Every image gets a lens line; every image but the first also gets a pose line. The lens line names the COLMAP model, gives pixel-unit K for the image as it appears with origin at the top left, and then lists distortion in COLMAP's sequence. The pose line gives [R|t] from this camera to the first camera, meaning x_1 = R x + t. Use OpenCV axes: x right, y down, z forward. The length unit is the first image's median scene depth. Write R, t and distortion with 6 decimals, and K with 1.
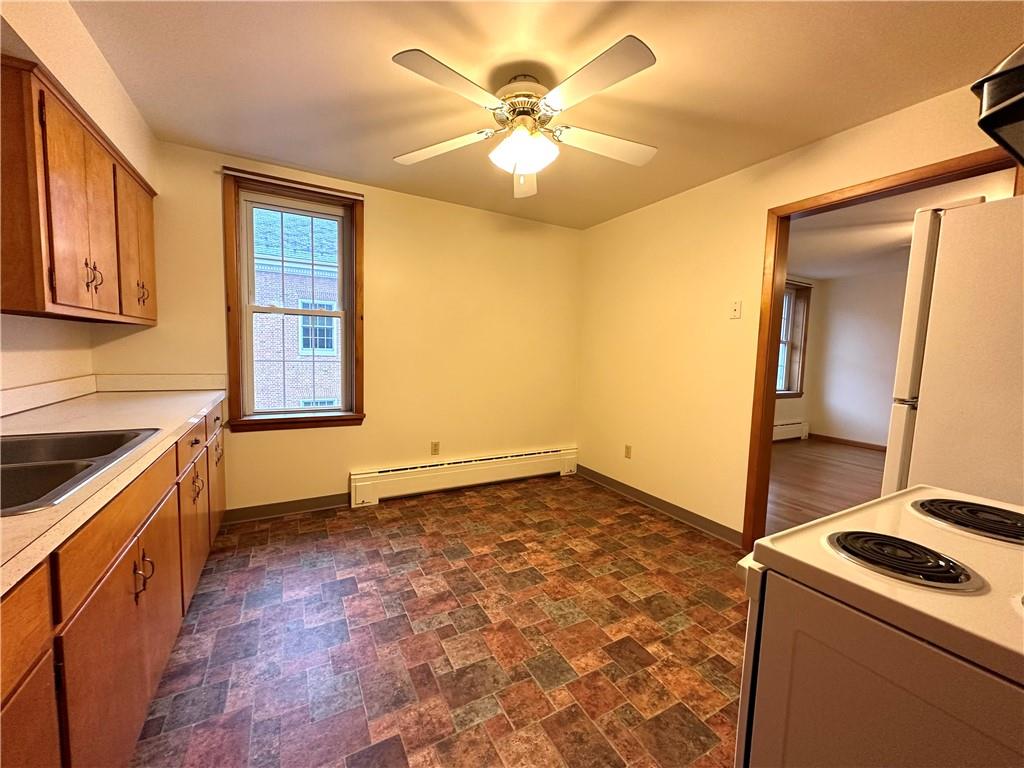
lens RADIAL K [[404.9, 0, 490.0], [0, 404.9, 376.4], [0, 0, 1]] dist [-0.001830, 0.000169]
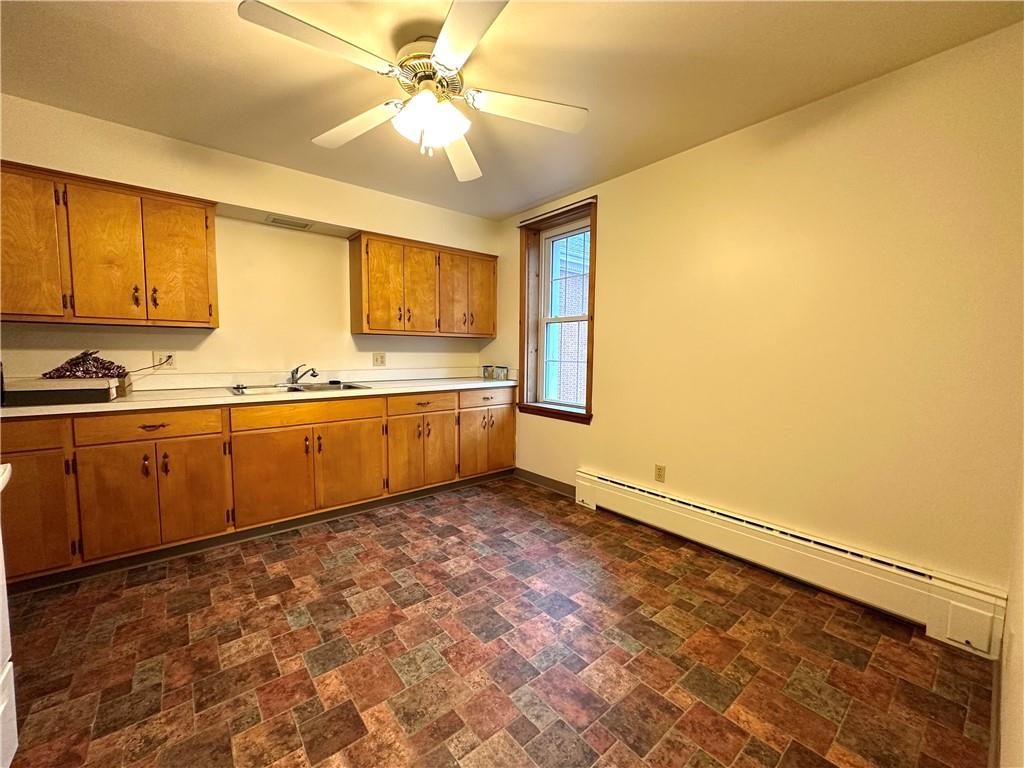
lens RADIAL K [[404.9, 0, 532.6], [0, 404.9, 380.7], [0, 0, 1]] dist [-0.001830, 0.000169]
pose [[0.228490, 0.039965, -0.972726, 0.679071], [-0.067815, 0.997383, 0.025049, -0.005425], [0.971181, 0.060242, 0.230602, 0.684489]]
